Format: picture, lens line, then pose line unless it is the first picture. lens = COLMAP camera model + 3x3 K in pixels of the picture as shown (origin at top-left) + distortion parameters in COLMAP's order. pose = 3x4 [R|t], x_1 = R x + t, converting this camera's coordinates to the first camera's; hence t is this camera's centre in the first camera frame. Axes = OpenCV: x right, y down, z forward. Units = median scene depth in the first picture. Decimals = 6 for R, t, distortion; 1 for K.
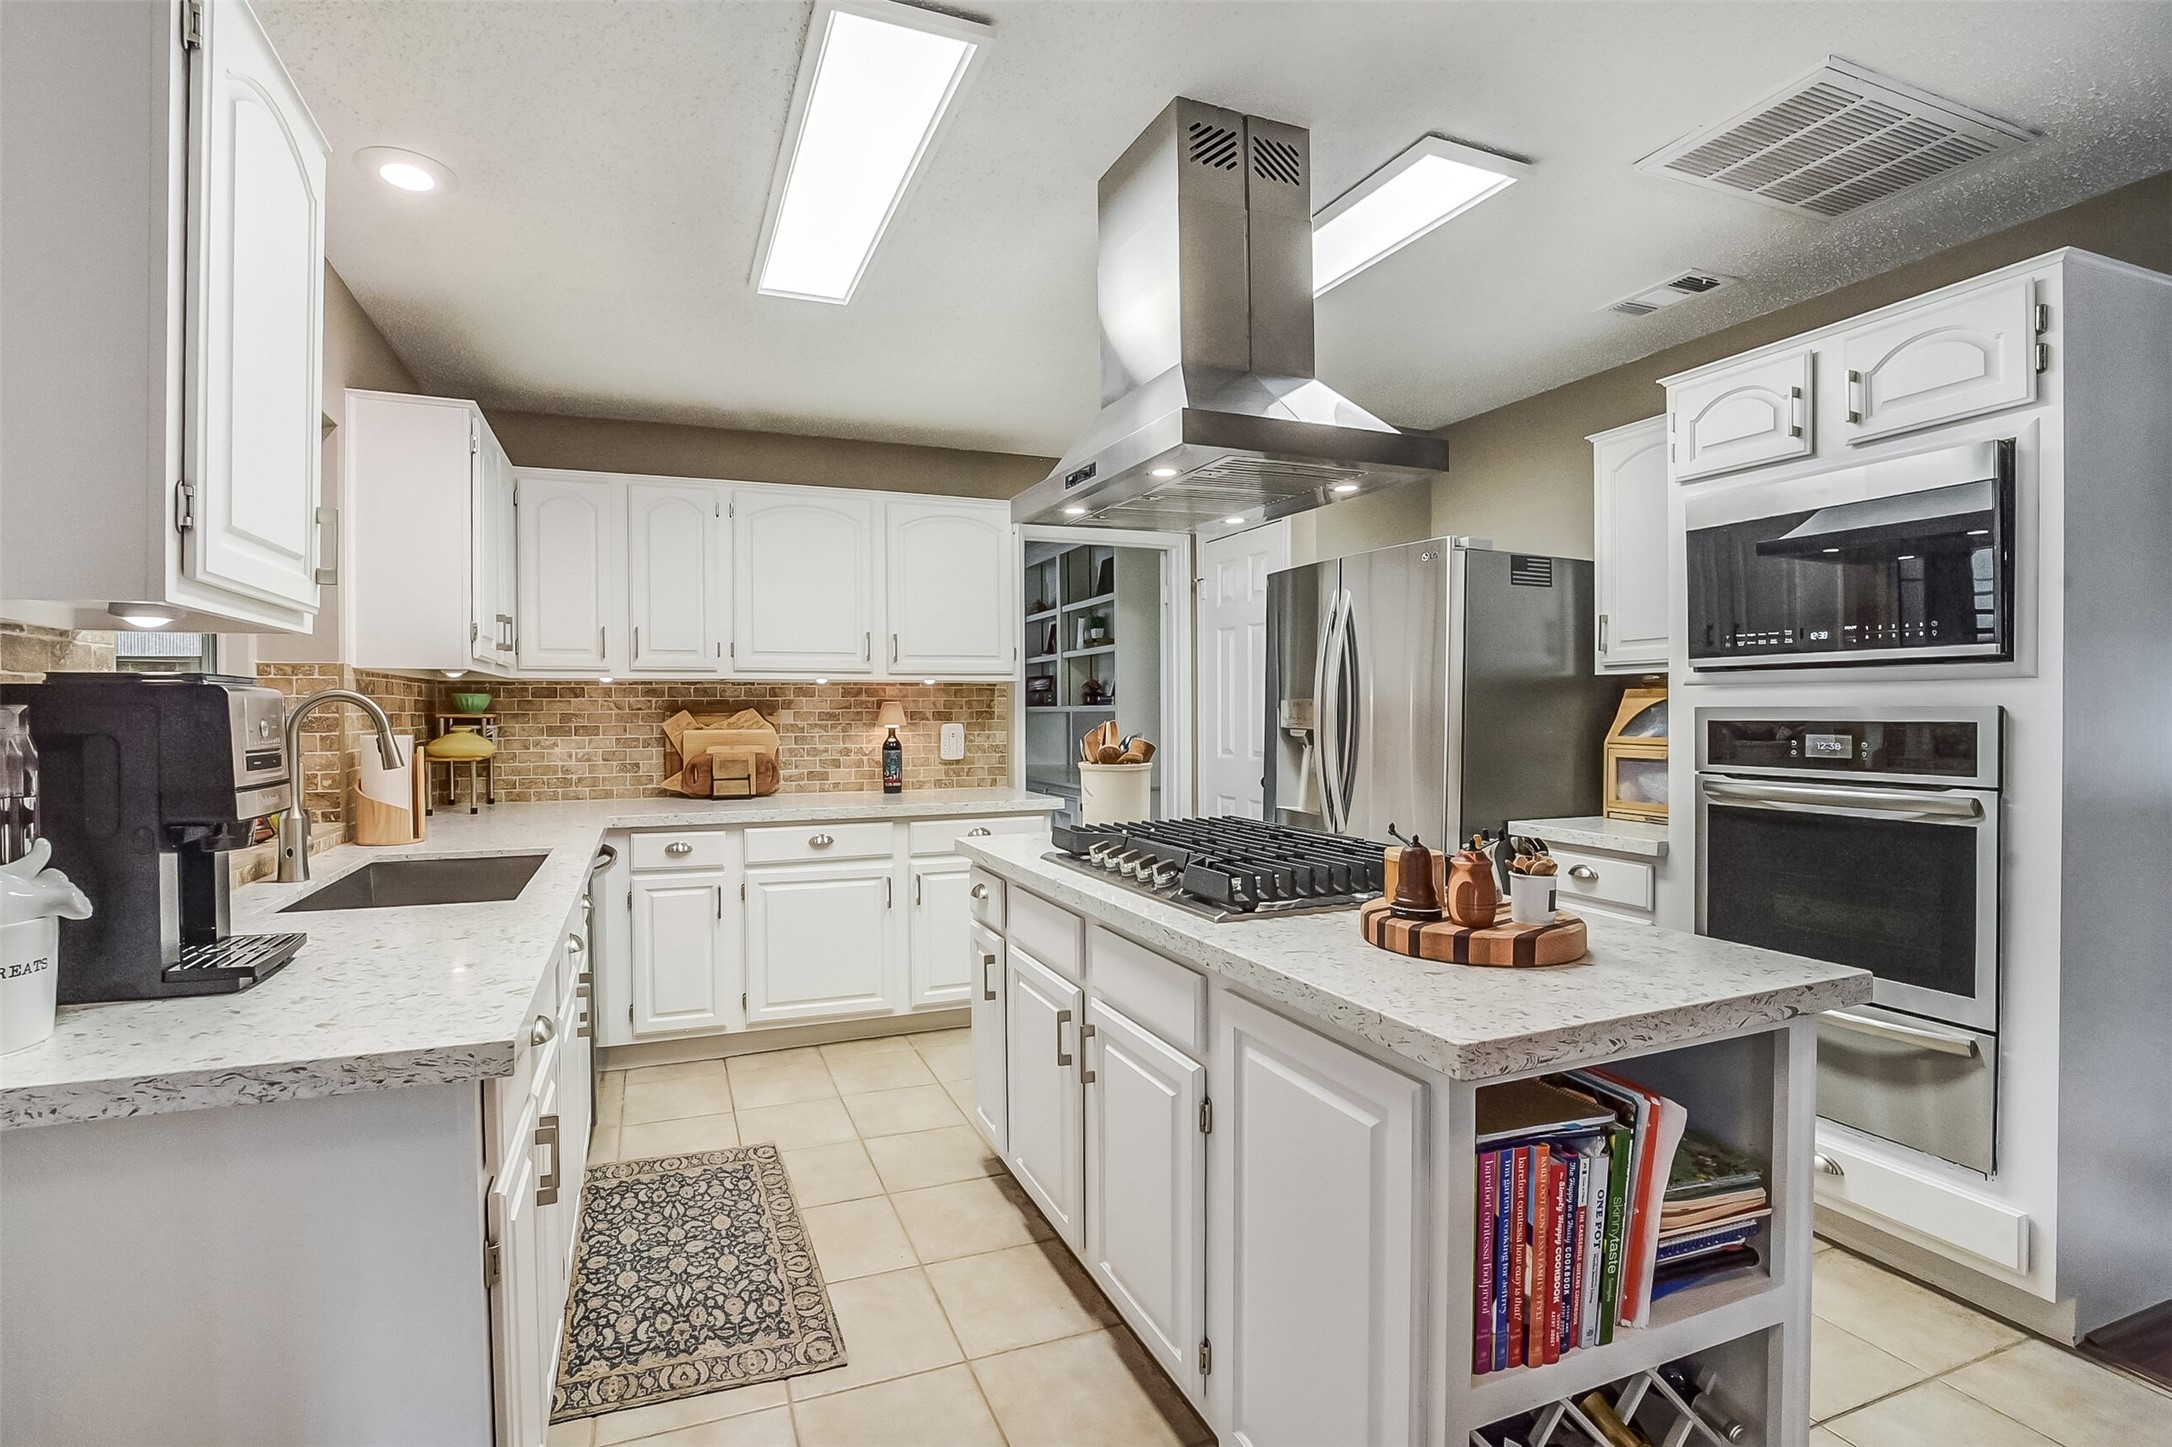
lens RADIAL K [[952.2, 0, 984.6], [0, 952.2, 720.3], [0, 0, 1]] dist [-0.047470, 0.016273]
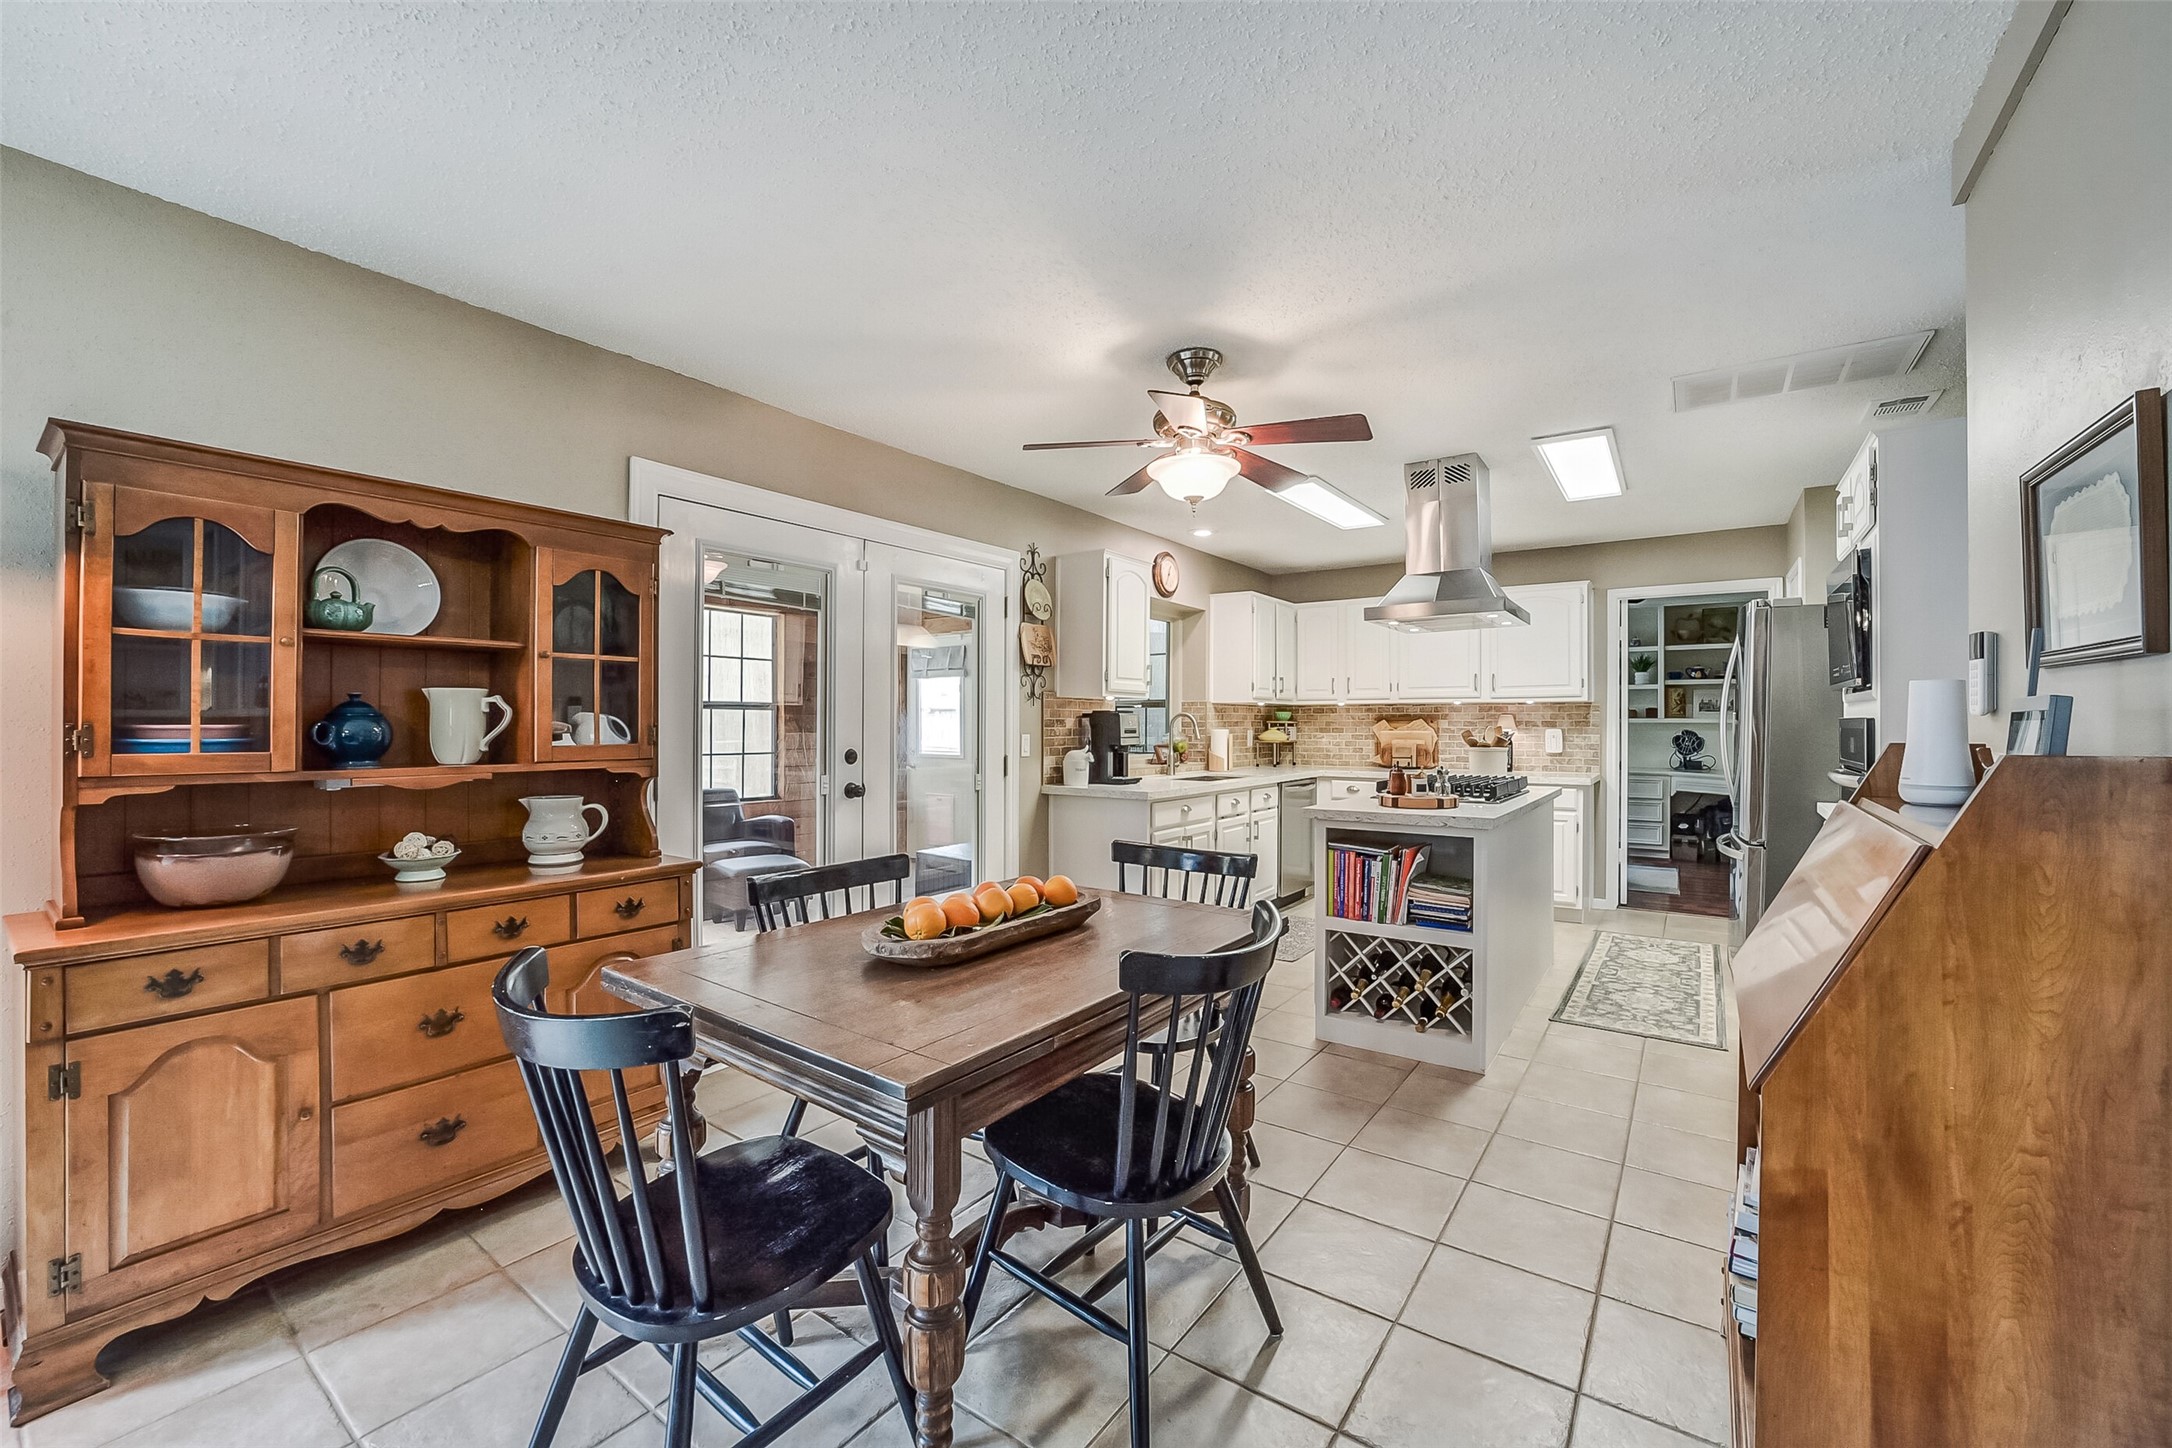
lens RADIAL K [[857.8, 0, 1095.3], [0, 857.8, 720.7], [0, 0, 1]] dist [-0.040974, 0.010438]
pose [[0.580520, 0.003095, -0.814240, 0.737606], [-0.011677, 0.999922, -0.004525, 0.005294], [0.814162, 0.012135, 0.580511, -0.438367]]
